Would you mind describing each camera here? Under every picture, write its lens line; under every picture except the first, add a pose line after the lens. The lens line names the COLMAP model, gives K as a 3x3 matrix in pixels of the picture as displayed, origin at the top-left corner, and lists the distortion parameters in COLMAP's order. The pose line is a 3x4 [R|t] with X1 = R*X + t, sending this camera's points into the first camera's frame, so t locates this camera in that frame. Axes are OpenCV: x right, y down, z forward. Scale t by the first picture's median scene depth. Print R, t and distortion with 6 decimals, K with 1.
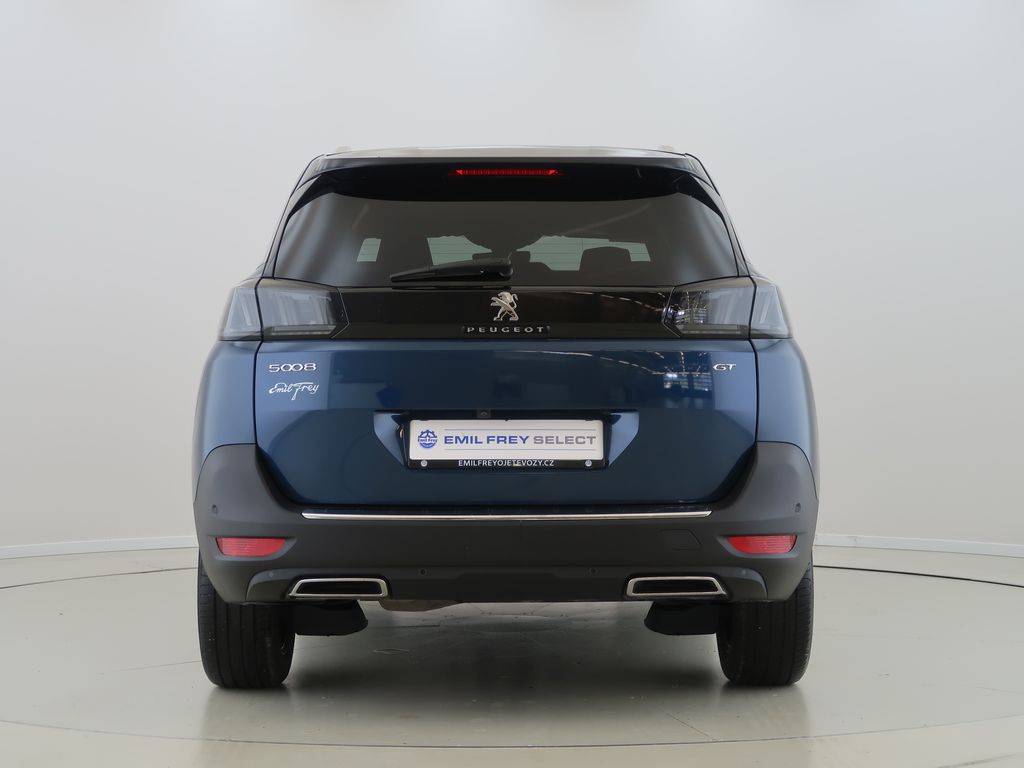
lens RADIAL K [[684.6, 0, 523.0], [0, 684.6, 390.4], [0, 0, 1]] dist [0.026564, -0.007942]
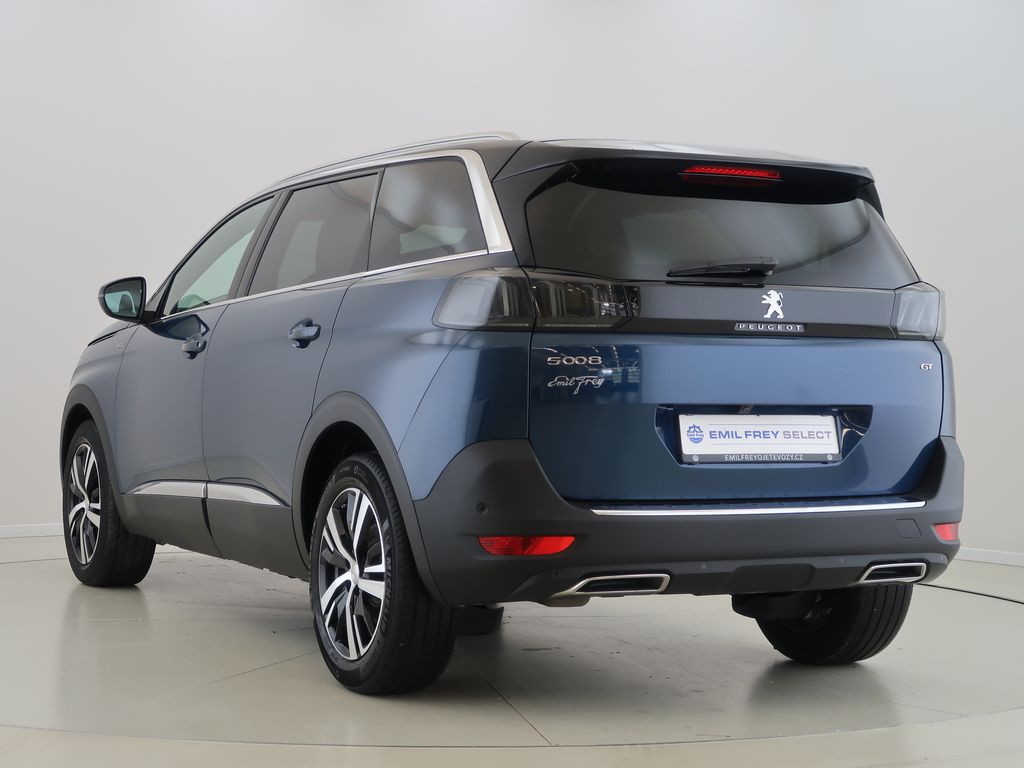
lens RADIAL K [[684.6, 0, 506.8], [0, 684.6, 375.3], [0, 0, 1]] dist [0.026564, -0.007942]
pose [[0.986388, 0.013442, 0.163883, -0.563665], [-0.011722, 0.999866, -0.011458, -0.000164], [-0.164015, 0.009381, 0.986413, 0.048688]]
